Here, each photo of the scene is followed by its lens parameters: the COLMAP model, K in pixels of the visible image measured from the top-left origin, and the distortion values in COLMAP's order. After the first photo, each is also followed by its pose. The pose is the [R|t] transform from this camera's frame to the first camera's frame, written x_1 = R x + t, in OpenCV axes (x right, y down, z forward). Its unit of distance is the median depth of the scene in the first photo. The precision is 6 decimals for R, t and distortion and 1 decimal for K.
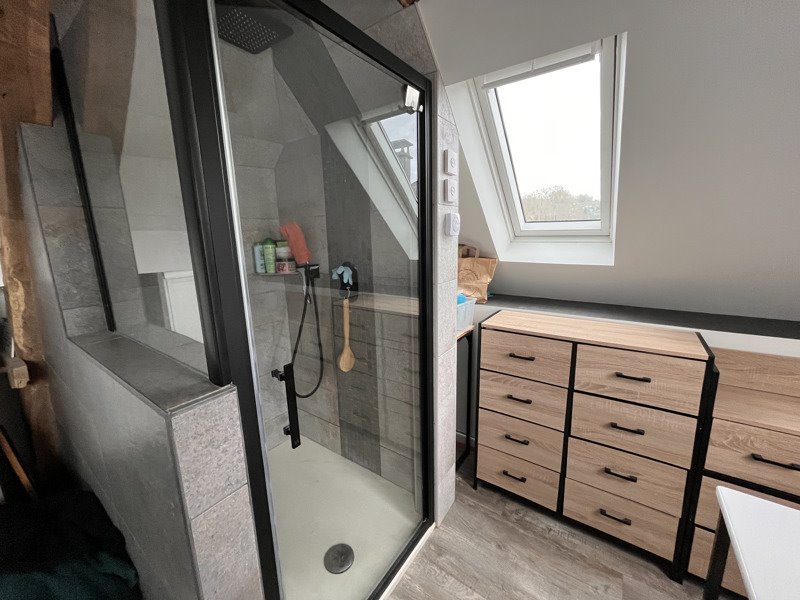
lens RADIAL K [[322.6, 0, 401.4], [0, 322.6, 298.7], [0, 0, 1]] dist [-0.006939, 0.000227]
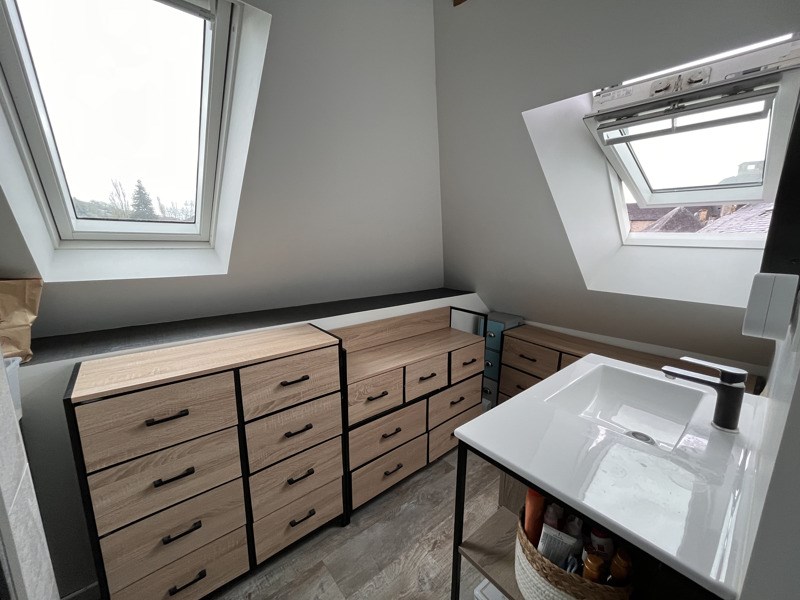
lens RADIAL K [[322.6, 0, 401.5], [0, 322.6, 298.0], [0, 0, 1]] dist [-0.006939, 0.000227]
pose [[0.244367, -0.152843, 0.957561, -0.123538], [0.167898, 0.979254, 0.113458, -0.064272], [-0.955037, 0.133047, 0.264959, 0.327895]]
